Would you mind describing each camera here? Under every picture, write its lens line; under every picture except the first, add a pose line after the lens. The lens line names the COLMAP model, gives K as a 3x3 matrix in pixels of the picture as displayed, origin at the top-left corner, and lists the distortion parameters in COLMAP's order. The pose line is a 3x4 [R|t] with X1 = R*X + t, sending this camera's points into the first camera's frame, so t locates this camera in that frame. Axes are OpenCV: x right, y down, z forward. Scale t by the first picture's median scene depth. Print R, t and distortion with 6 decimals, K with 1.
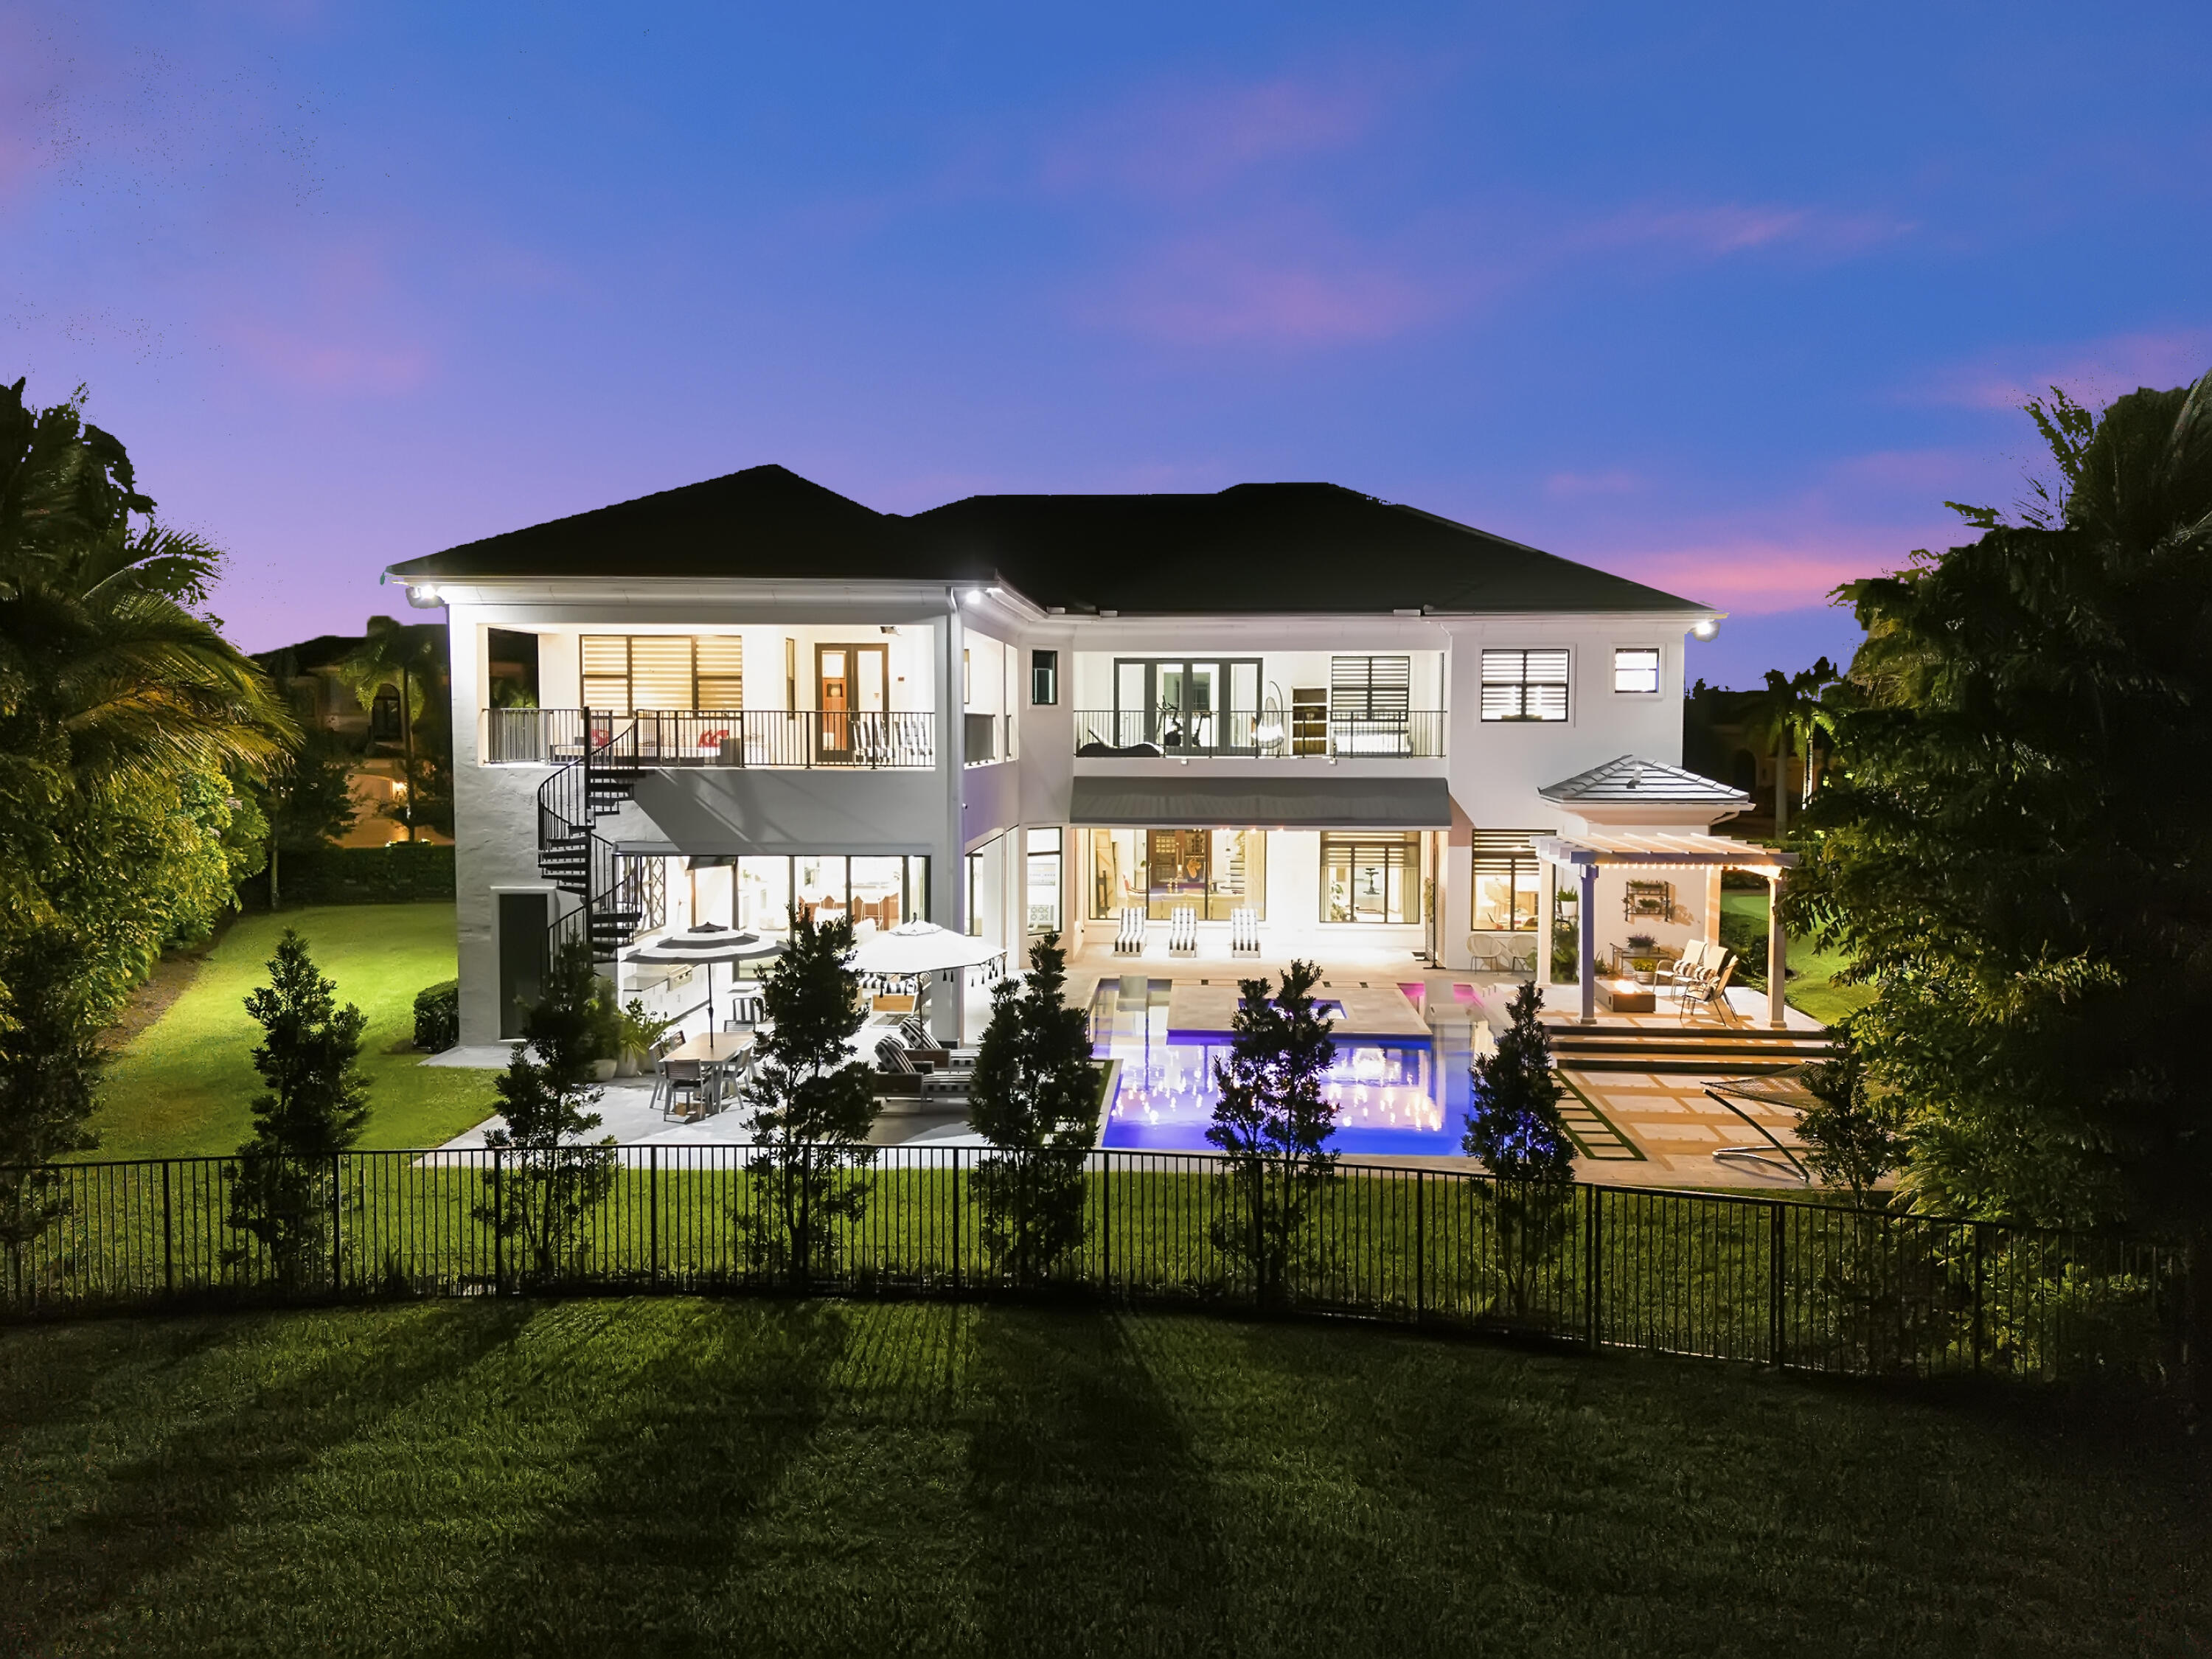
lens RADIAL K [[1535.7, 0, 1106.0], [0, 1535.7, 829.5], [0, 0, 1]] dist [0.010715, -0.000290]
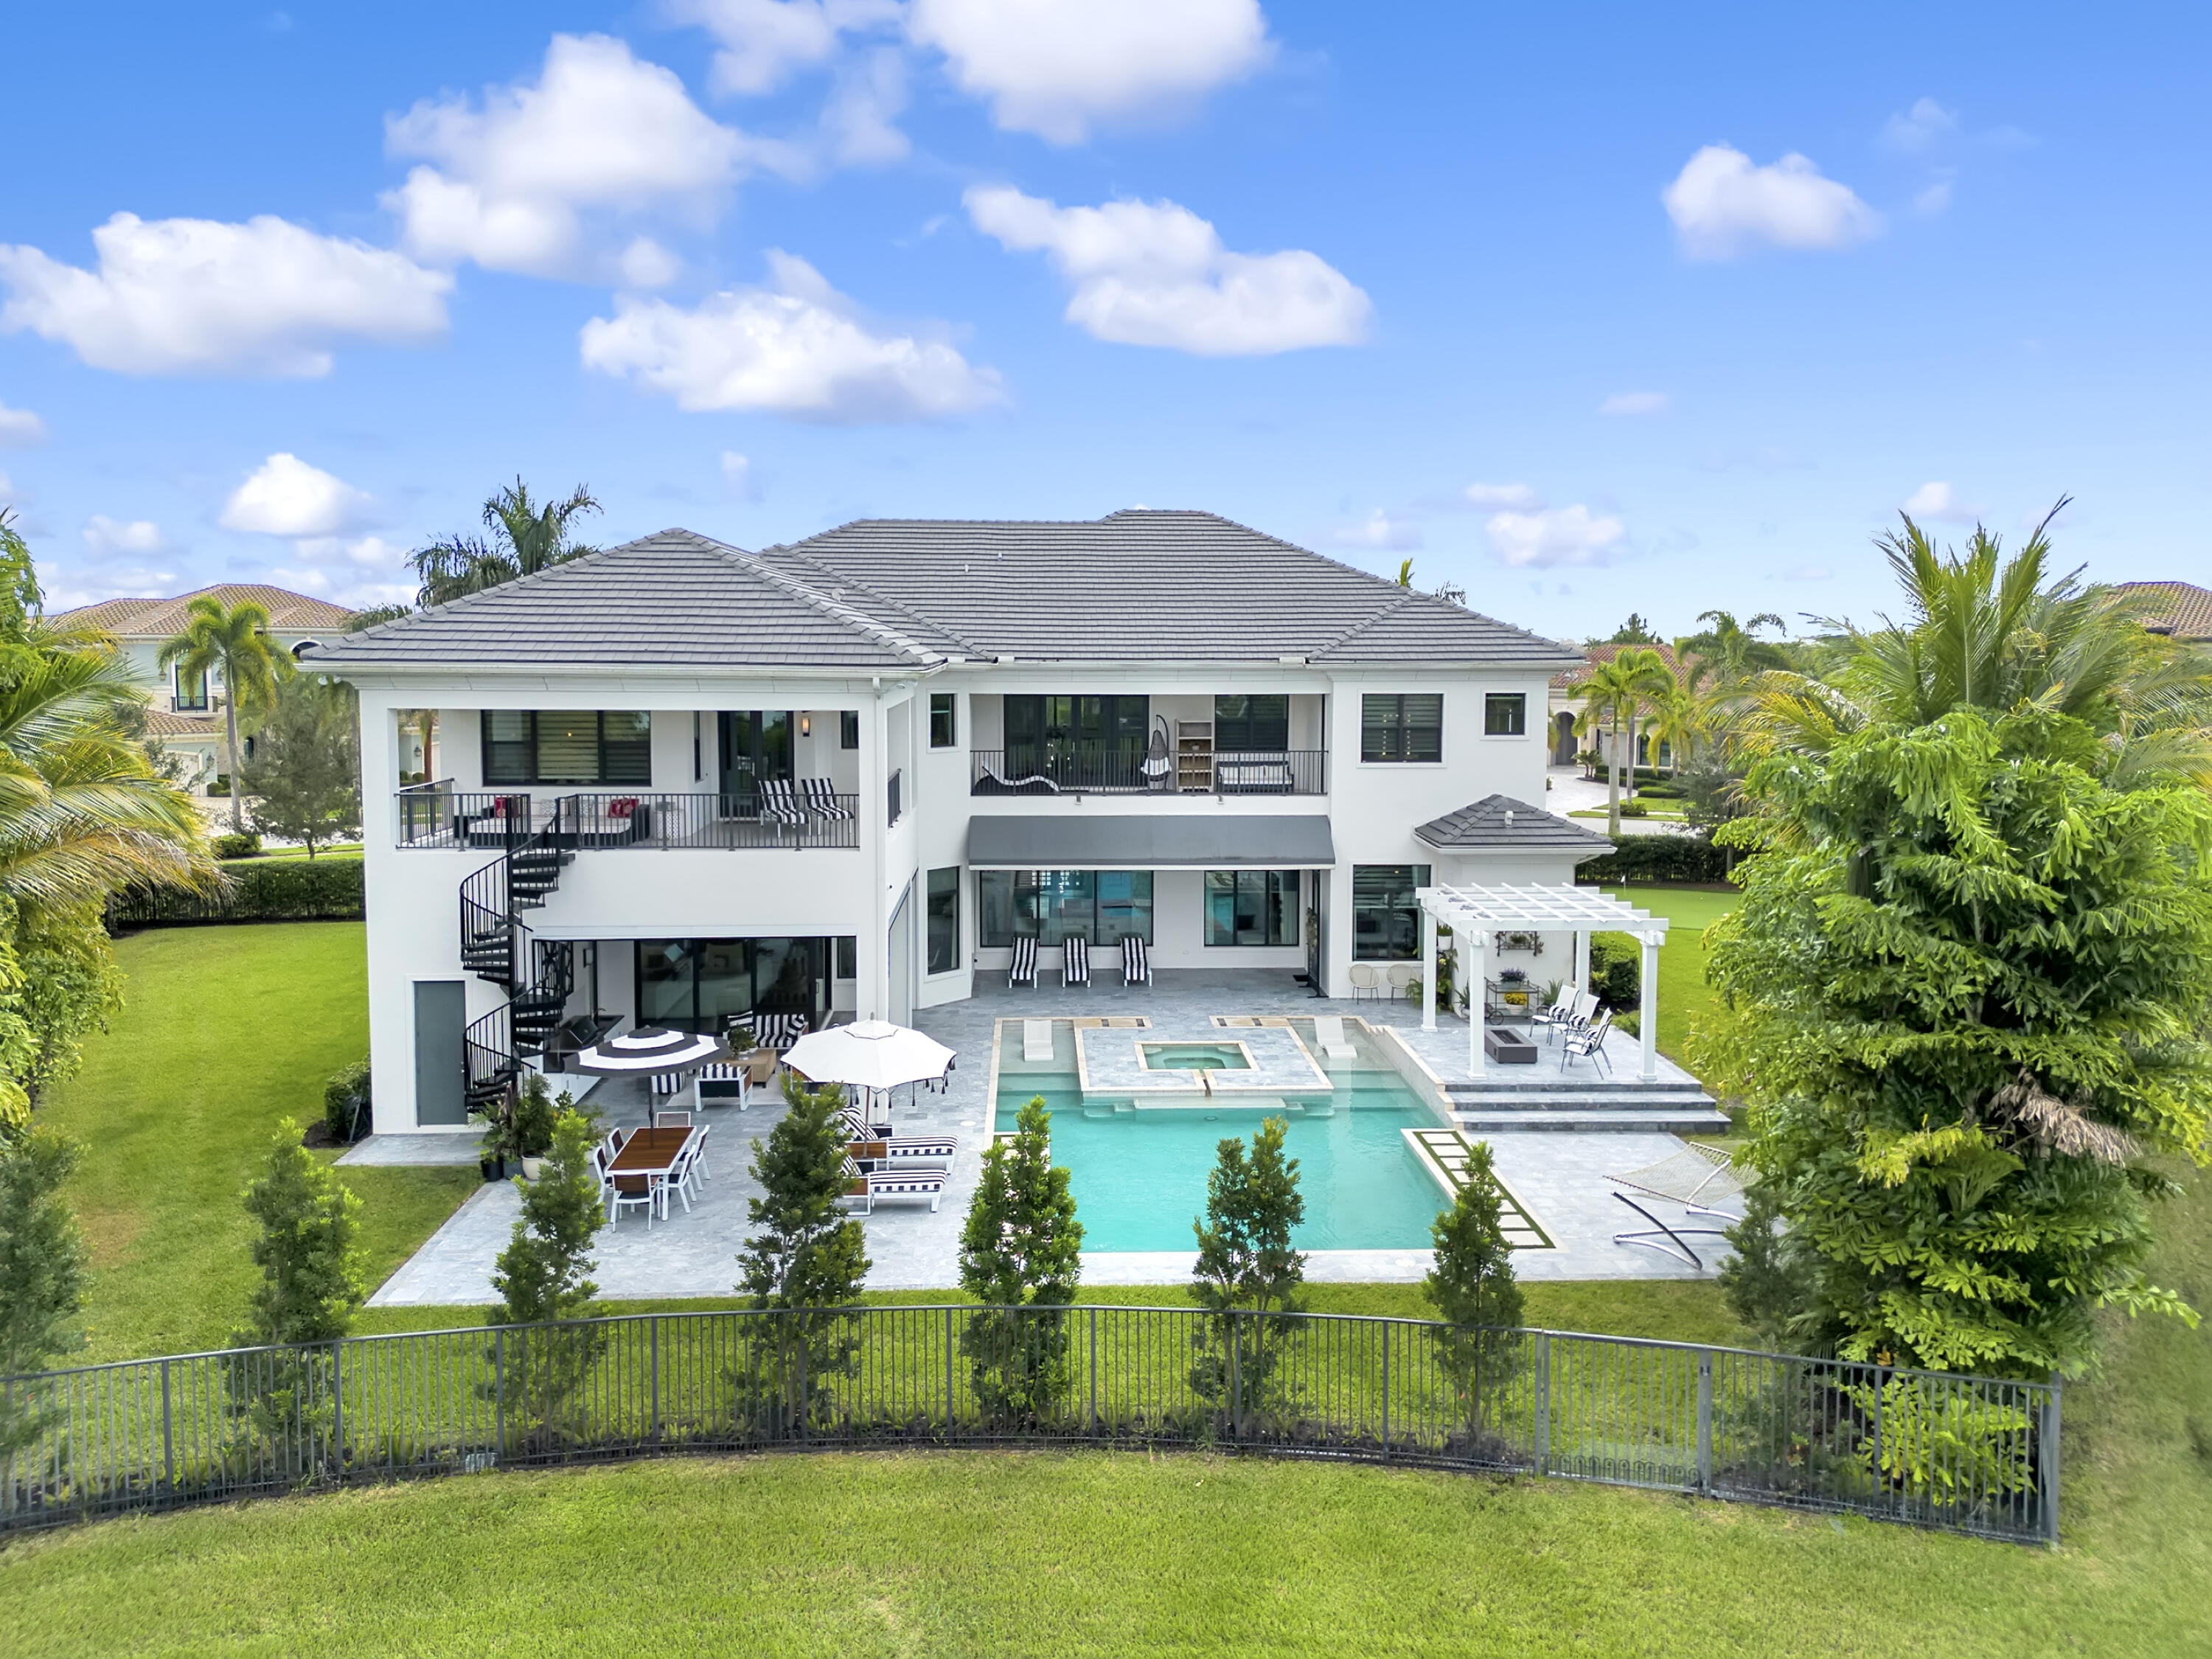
lens RADIAL K [[1559.3, 0, 1060.5], [0, 1559.3, 736.5], [0, 0, 1]] dist [0.000476, 0.001732]
pose [[0.994485, -0.007984, 0.104579, -0.127874], [0.006352, 0.999853, 0.015935, -0.195663], [-0.104690, -0.015183, 0.994389, -0.060620]]
